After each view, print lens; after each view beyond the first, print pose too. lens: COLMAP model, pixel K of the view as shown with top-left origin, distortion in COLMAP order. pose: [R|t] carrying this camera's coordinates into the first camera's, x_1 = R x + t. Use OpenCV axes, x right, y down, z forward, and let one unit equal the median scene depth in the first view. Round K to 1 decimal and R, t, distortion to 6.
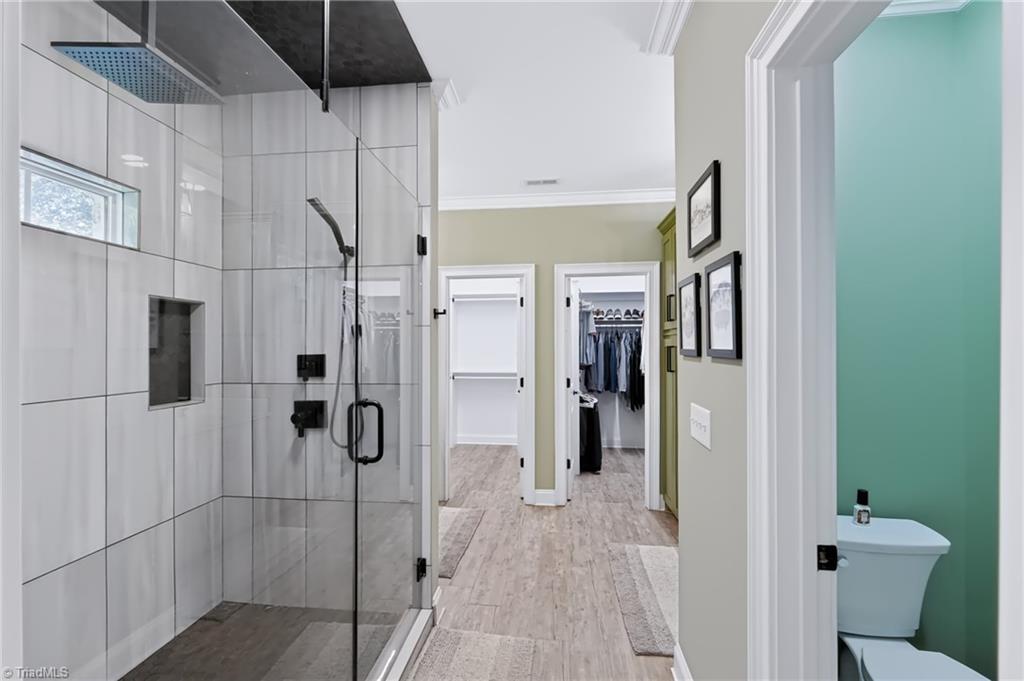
lens RADIAL K [[433.5, 0, 512.0], [0, 433.5, 340.5], [0, 0, 1]] dist [-0.001618, -0.000137]
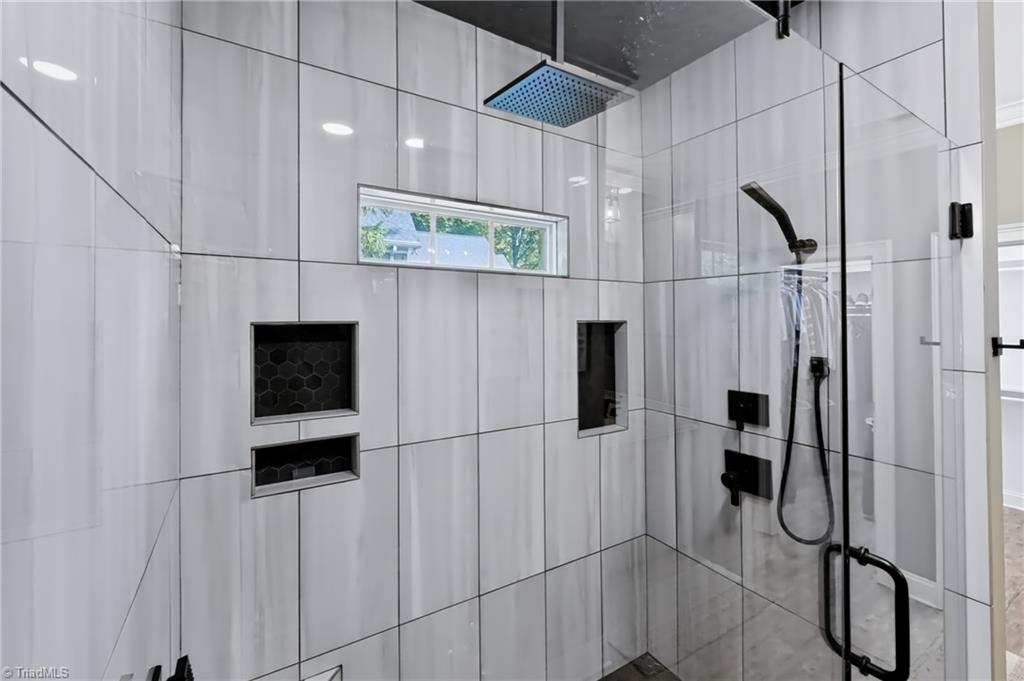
lens RADIAL K [[442.9, 0, 512.1], [0, 442.9, 309.4], [0, 0, 1]] dist [-0.003206, -0.000252]
pose [[0.619425, -0.011764, -0.784968, -0.125616], [0.007942, 0.999930, -0.008718, -0.110704], [0.785016, -0.000834, 0.619475, 0.233702]]
